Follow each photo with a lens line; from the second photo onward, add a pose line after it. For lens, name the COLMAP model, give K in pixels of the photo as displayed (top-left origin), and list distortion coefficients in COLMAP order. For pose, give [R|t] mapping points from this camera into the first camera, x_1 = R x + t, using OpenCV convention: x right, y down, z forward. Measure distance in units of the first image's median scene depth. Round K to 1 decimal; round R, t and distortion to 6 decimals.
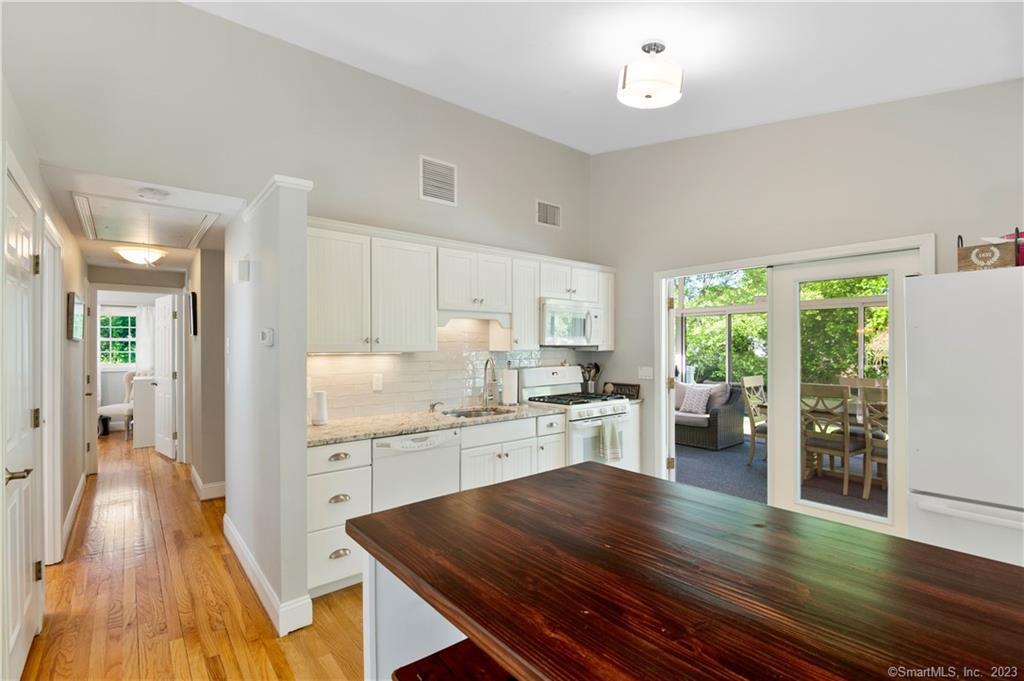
lens RADIAL K [[474.4, 0, 514.9], [0, 474.4, 345.1], [0, 0, 1]] dist [0.000535, -0.000862]
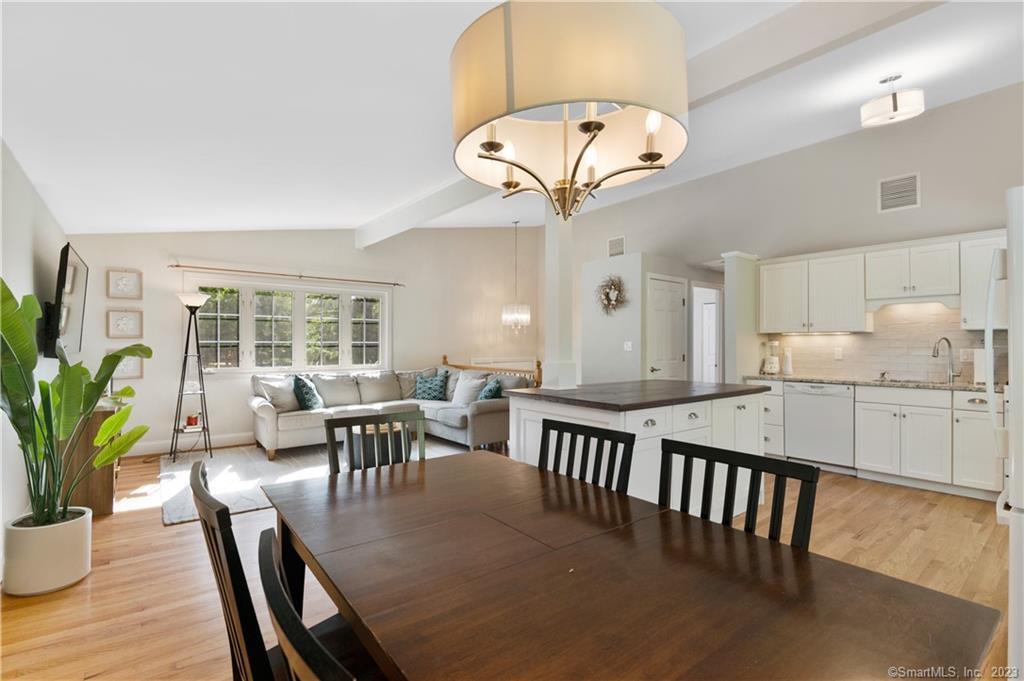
lens RADIAL K [[474.4, 0, 514.9], [0, 474.4, 345.1], [0, 0, 1]] dist [0.000535, -0.000862]
pose [[-0.029731, 0.003981, -0.999550, 1.169651], [0.000088, 0.999992, 0.003981, 0.045779], [0.999558, 0.000031, -0.029731, 0.049660]]
